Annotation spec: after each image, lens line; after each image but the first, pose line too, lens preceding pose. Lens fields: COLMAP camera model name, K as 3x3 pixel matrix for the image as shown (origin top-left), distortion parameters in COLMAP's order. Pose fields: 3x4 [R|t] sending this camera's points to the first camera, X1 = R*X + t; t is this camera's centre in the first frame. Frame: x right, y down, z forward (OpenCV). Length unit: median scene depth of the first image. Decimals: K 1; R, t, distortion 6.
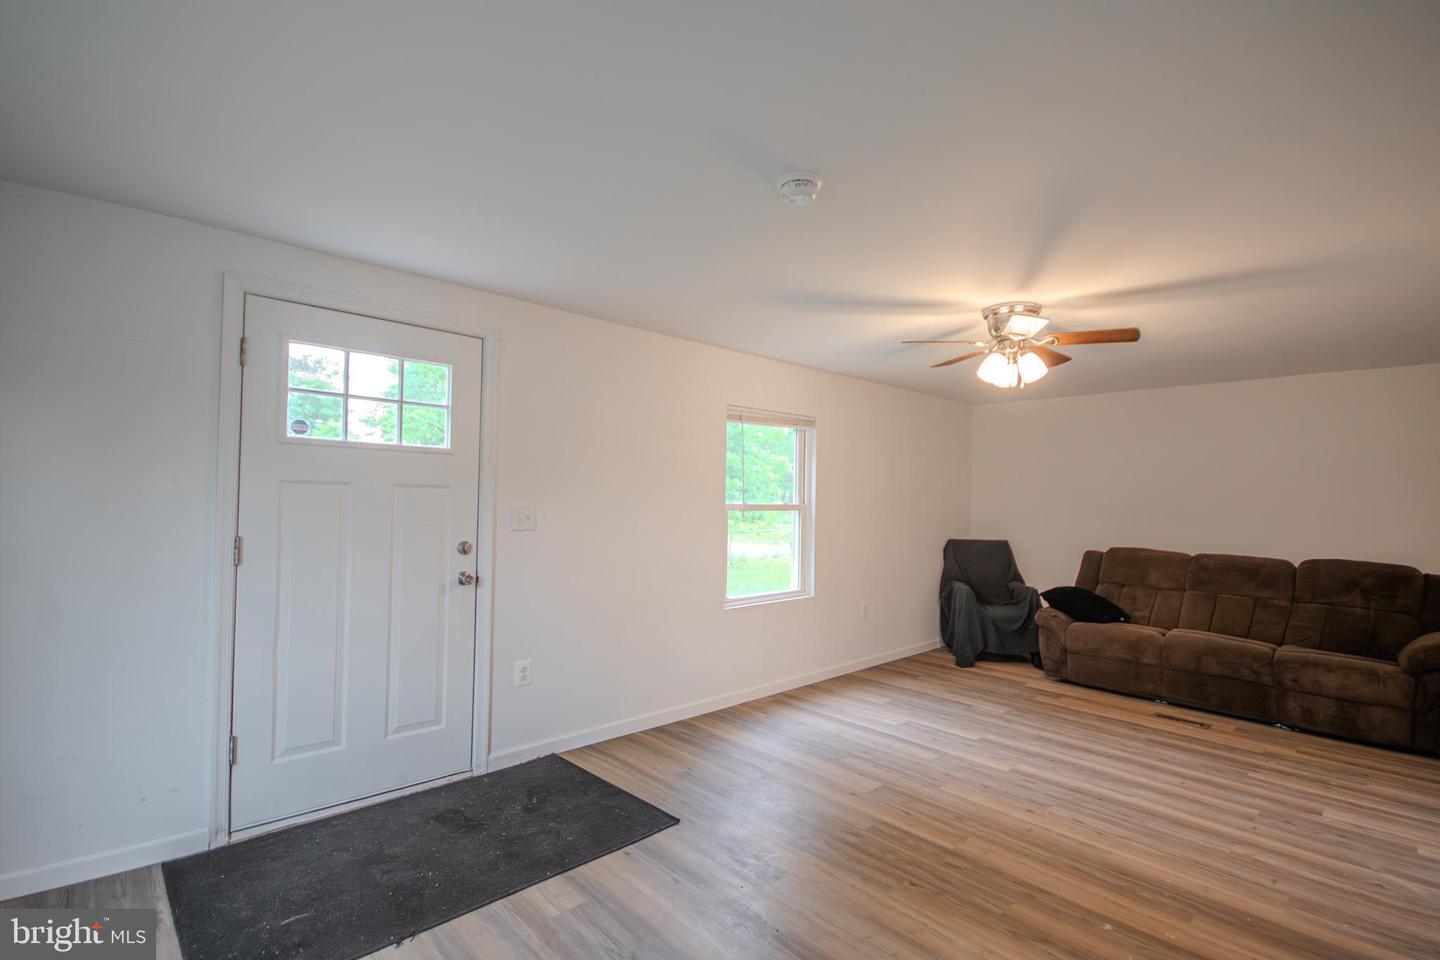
lens RADIAL K [[662.7, 0, 727.1], [0, 662.7, 500.4], [0, 0, 1]] dist [0.018586, -0.016711]
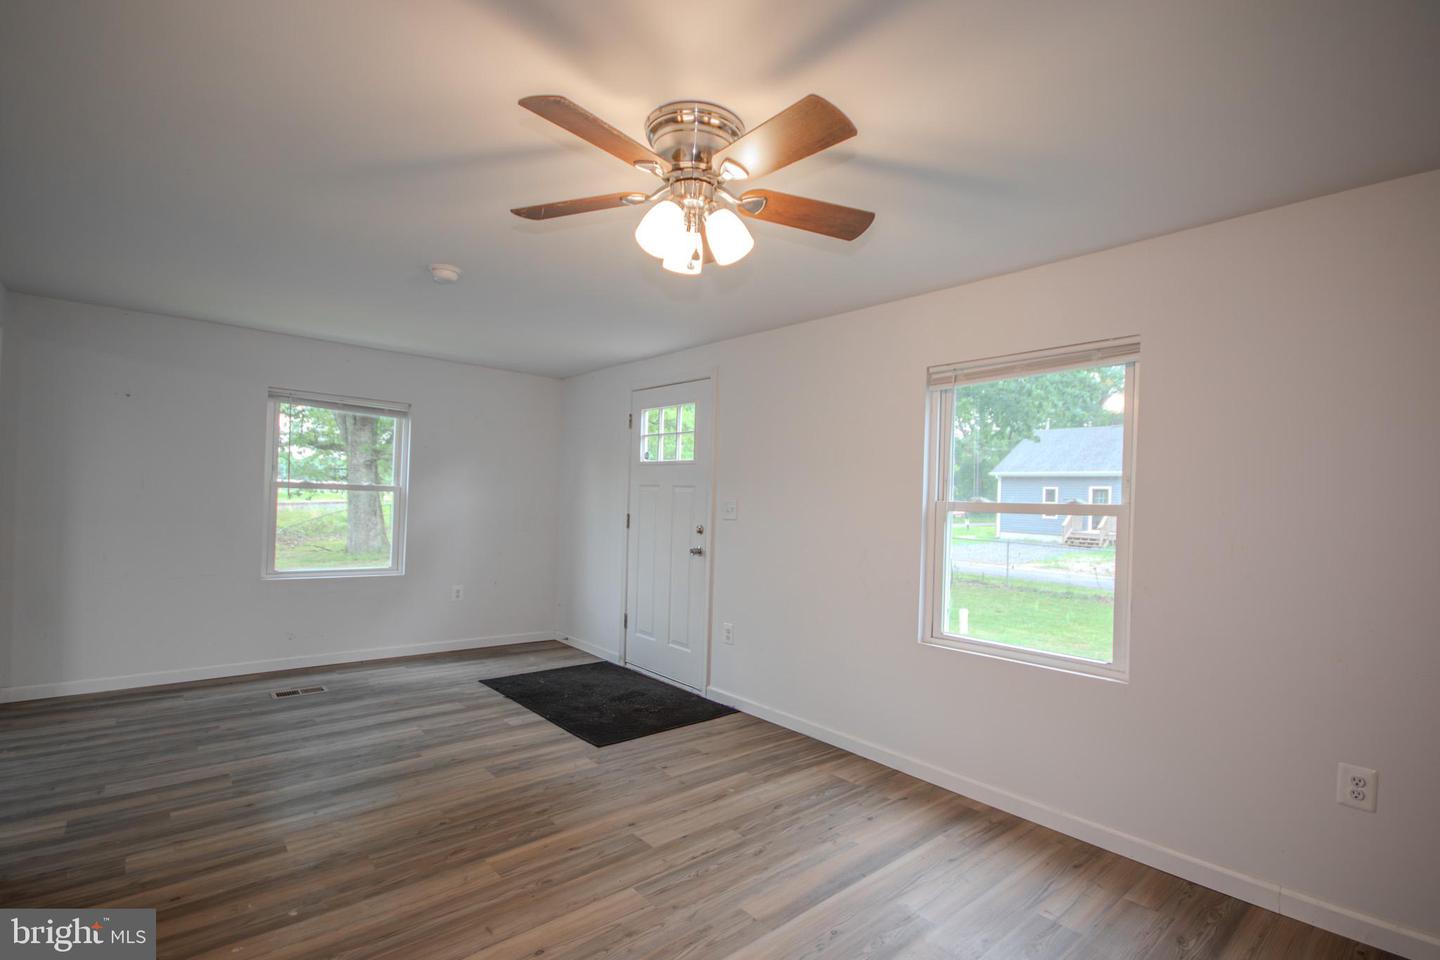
lens RADIAL K [[677.5, 0, 728.6], [0, 677.5, 494.6], [0, 0, 1]] dist [0.020829, -0.017034]
pose [[-0.043274, -0.029490, -0.998628, 1.106475], [-0.029611, 0.999163, -0.028223, 0.038638], [0.998624, 0.028349, -0.044111, 1.187951]]
